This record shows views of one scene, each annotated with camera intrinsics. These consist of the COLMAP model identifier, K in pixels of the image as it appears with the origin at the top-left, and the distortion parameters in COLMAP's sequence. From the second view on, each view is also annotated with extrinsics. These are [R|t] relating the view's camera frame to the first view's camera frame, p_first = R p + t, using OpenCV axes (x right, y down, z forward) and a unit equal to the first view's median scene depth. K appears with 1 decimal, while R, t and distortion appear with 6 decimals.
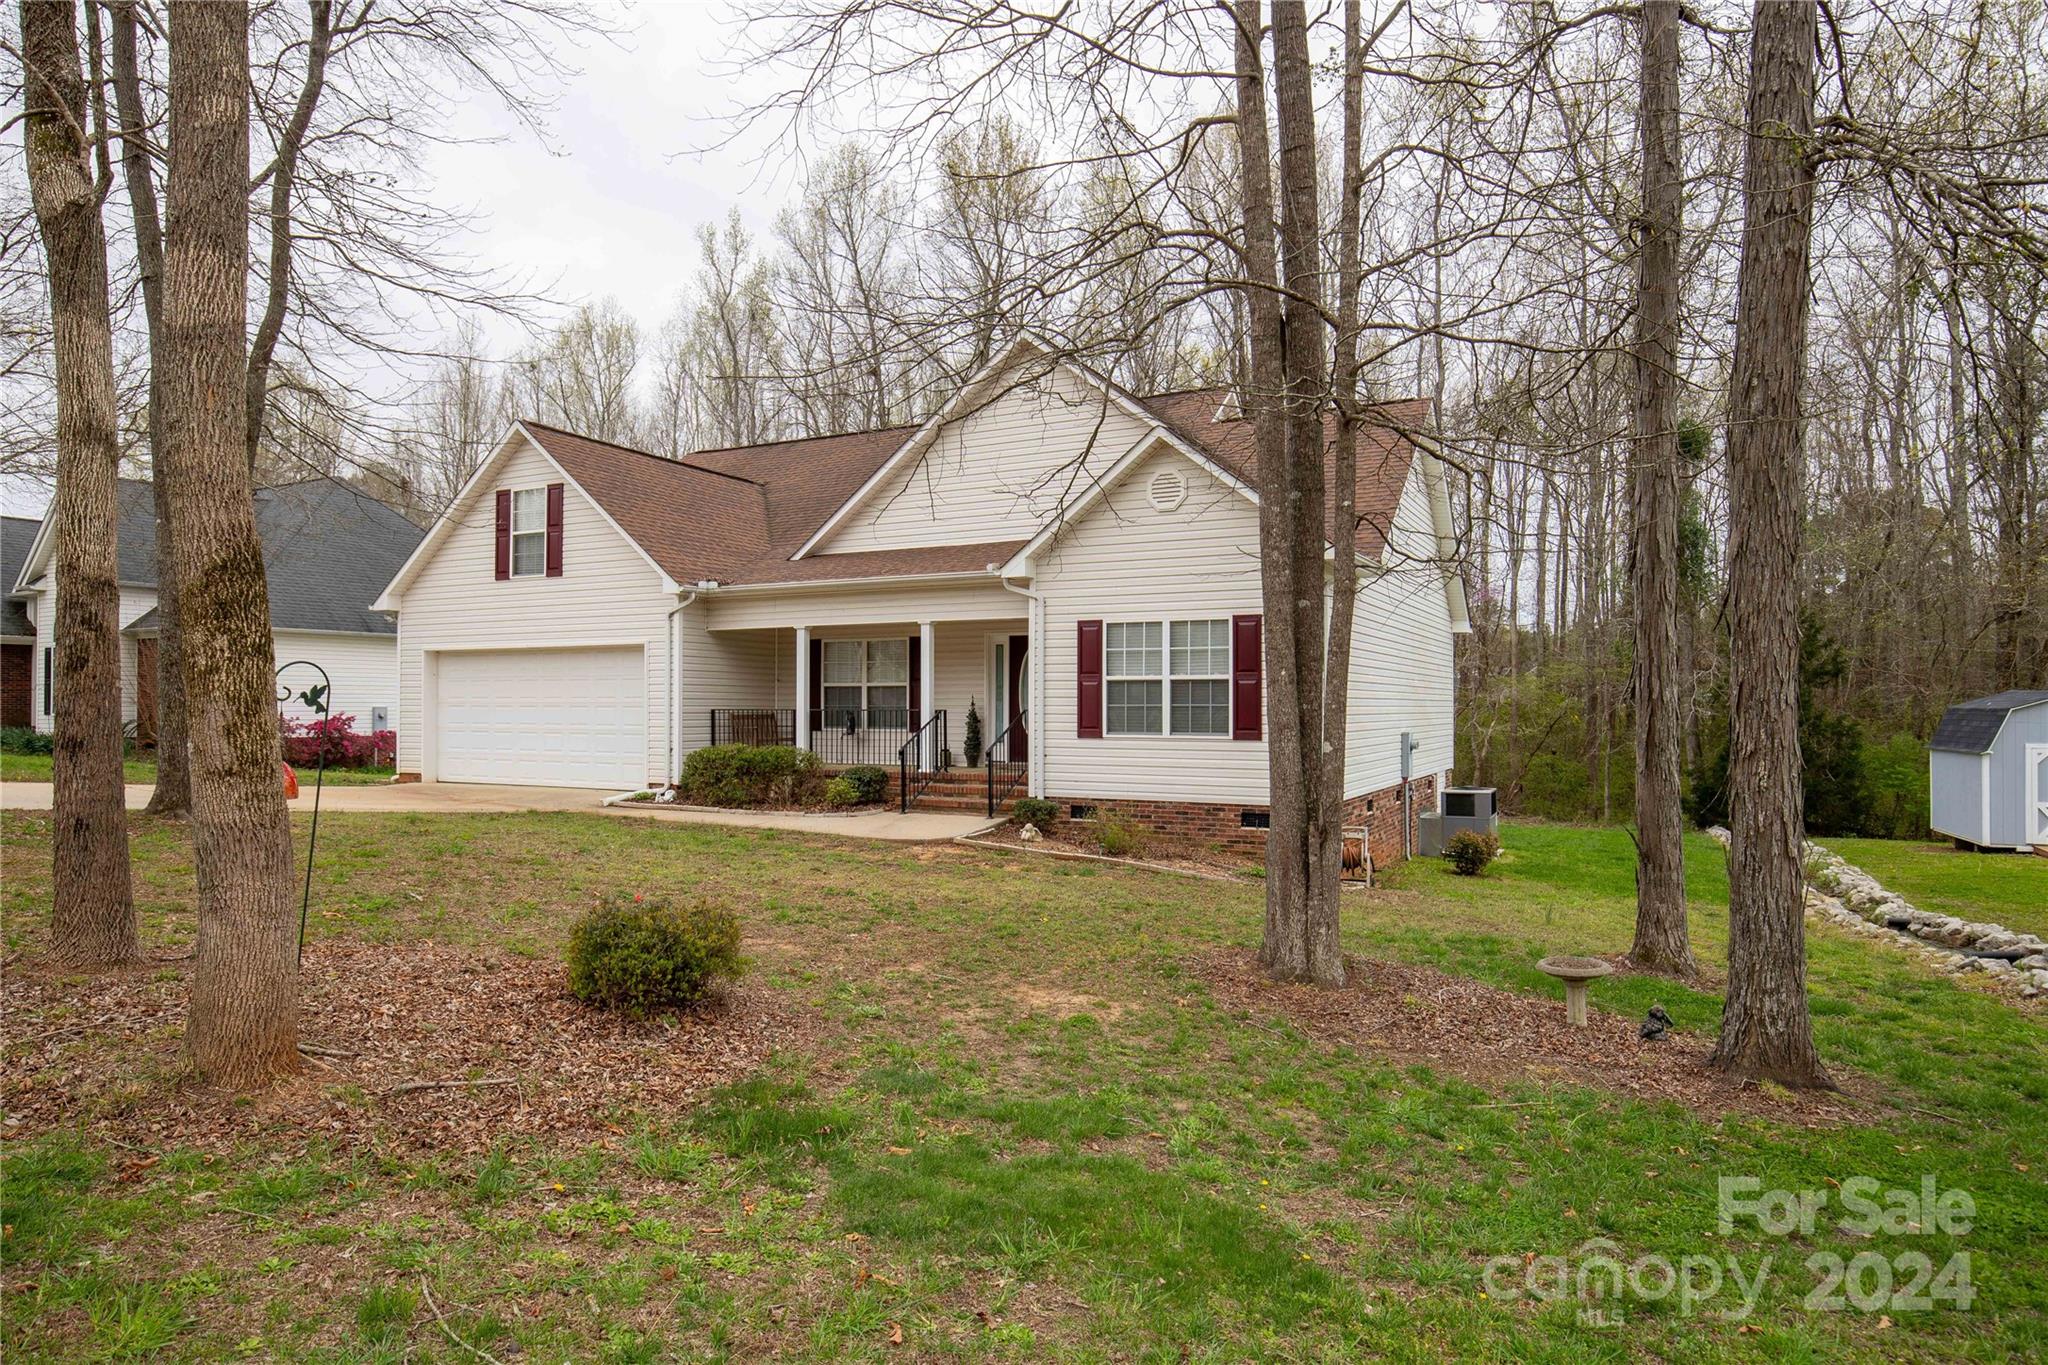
lens RADIAL K [[1228.2, 0, 1024.0], [0, 1228.2, 682.5], [0, 0, 1]] dist [-0.001096, -0.000323]
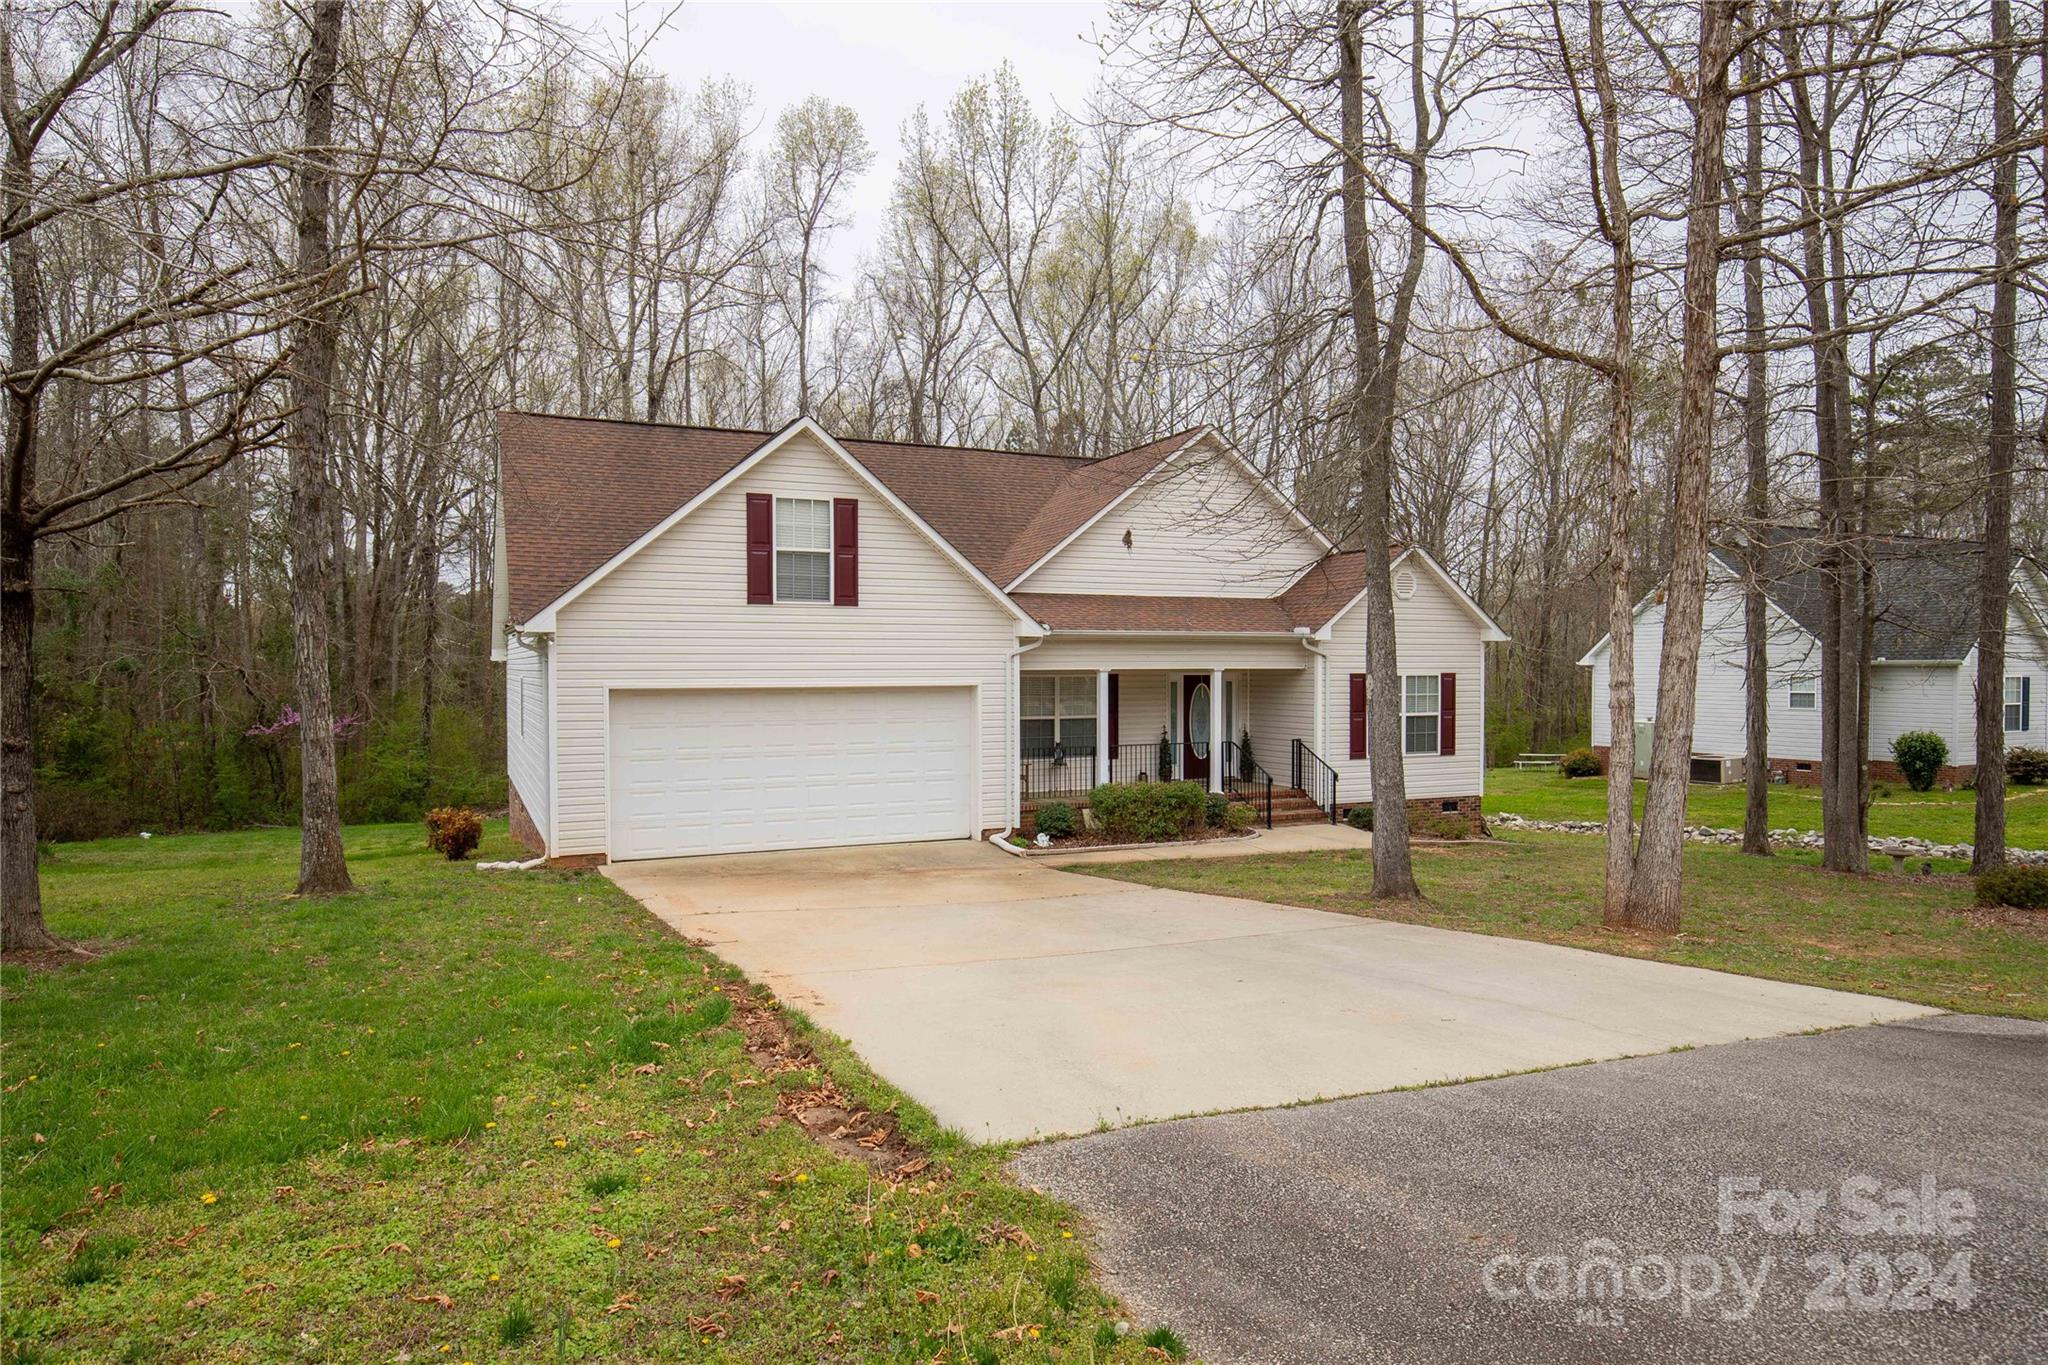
lens RADIAL K [[1228.2, 0, 1024.0], [0, 1228.2, 682.5], [0, 0, 1]] dist [-0.001096, -0.000323]
pose [[0.600120, -0.013873, 0.799789, -1.179455], [-0.013472, 0.999532, 0.027447, -0.067860], [-0.799796, -0.027246, 0.599653, 0.443798]]
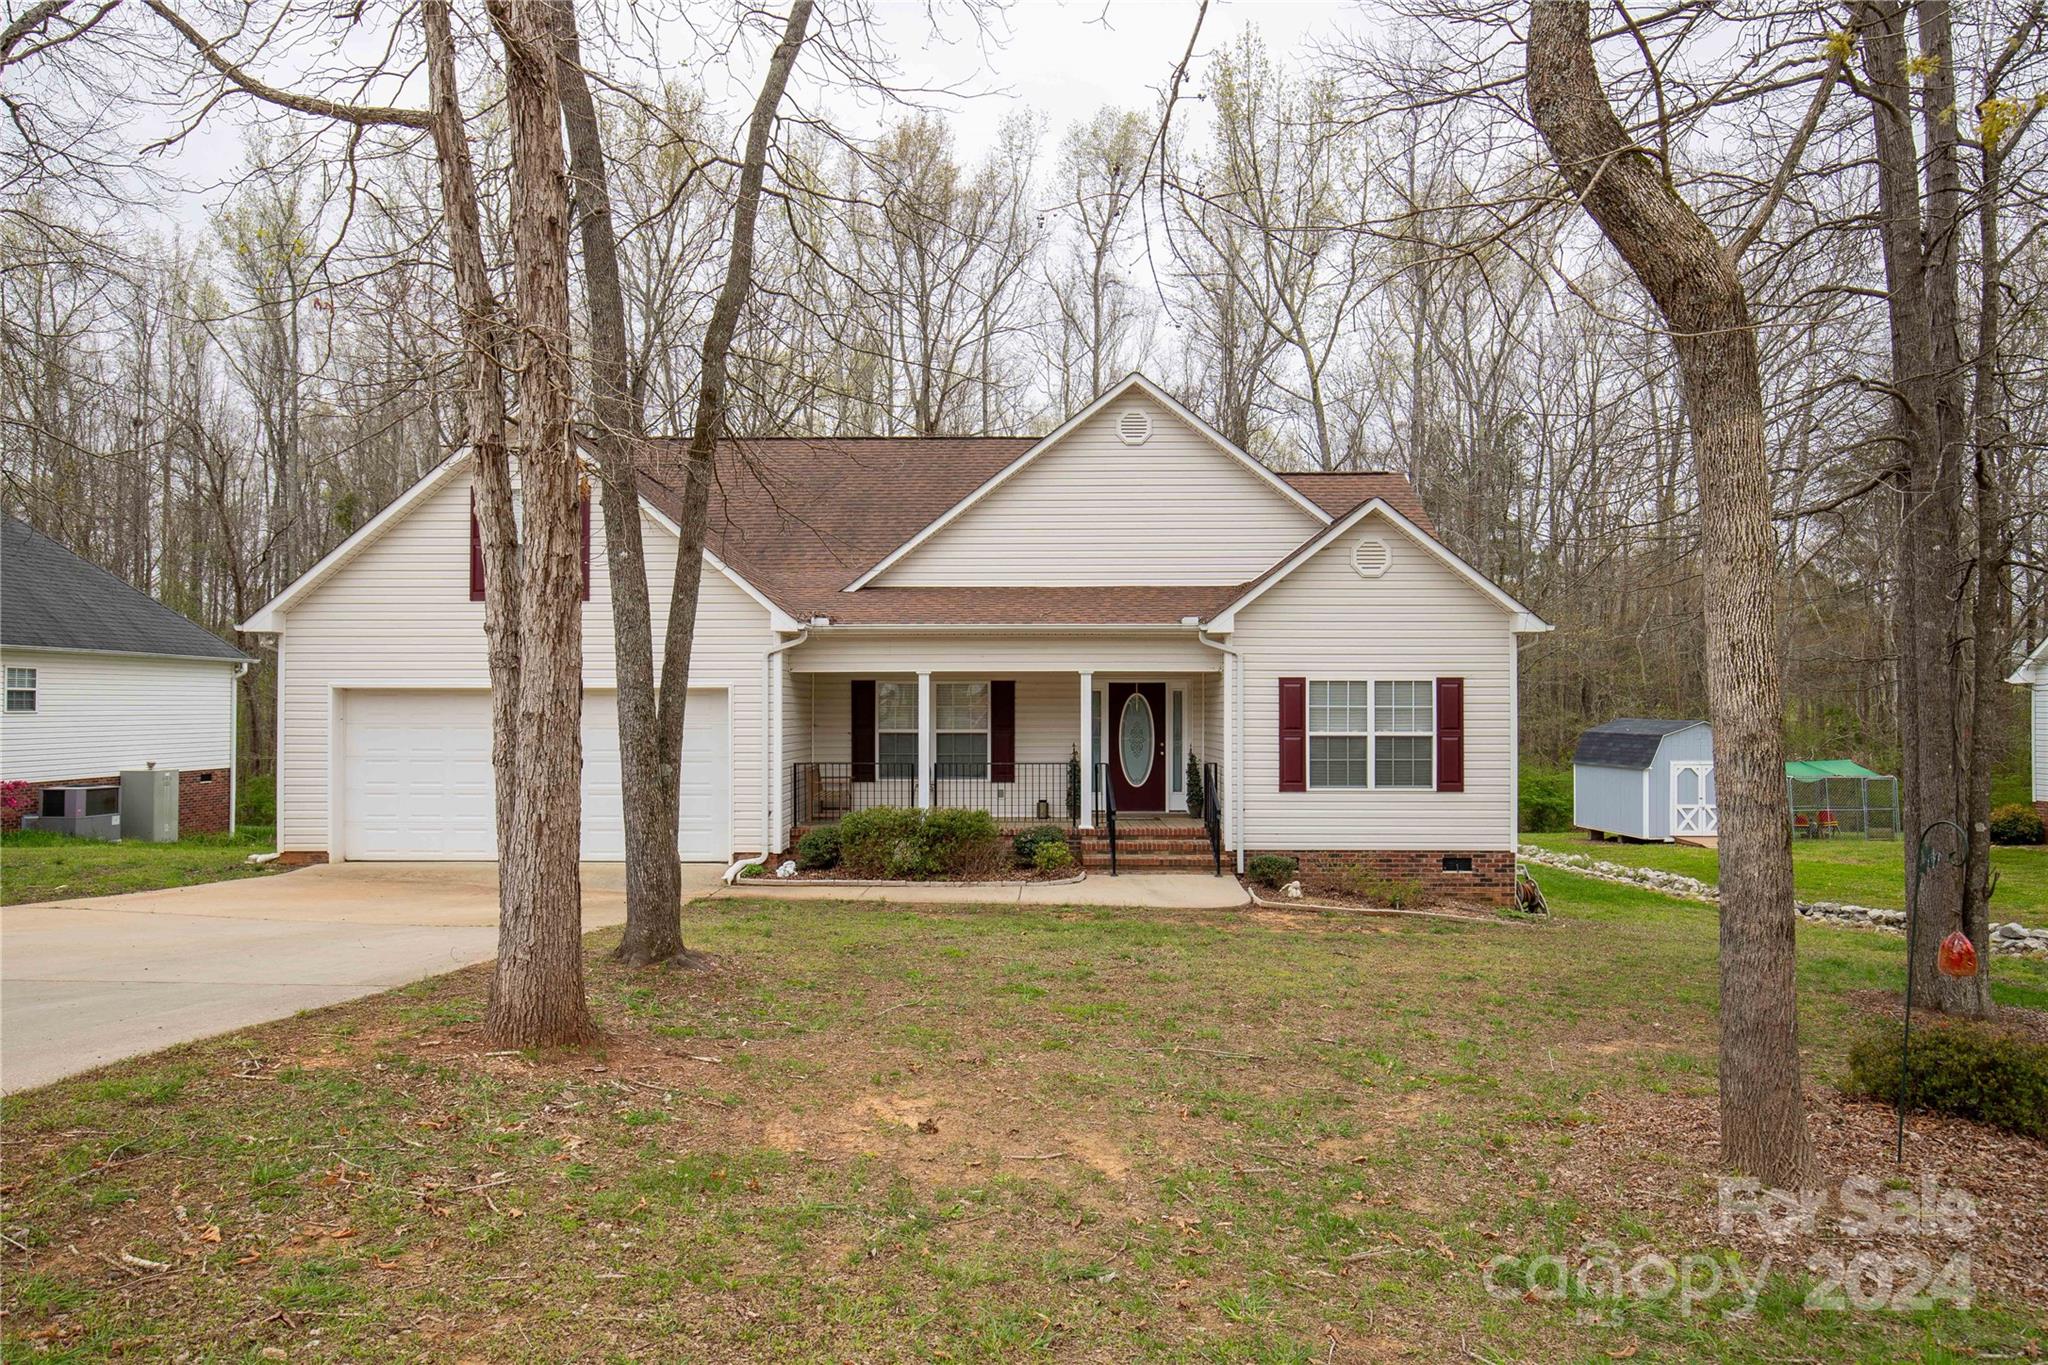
lens RADIAL K [[1228.2, 0, 1024.0], [0, 1228.2, 682.5], [0, 0, 1]] dist [-0.001096, -0.000323]
pose [[0.886420, 0.007516, 0.462821, -0.579707], [-0.009031, 0.999959, 0.001057, -0.042229], [-0.462794, -0.005117, 0.886451, 0.177656]]
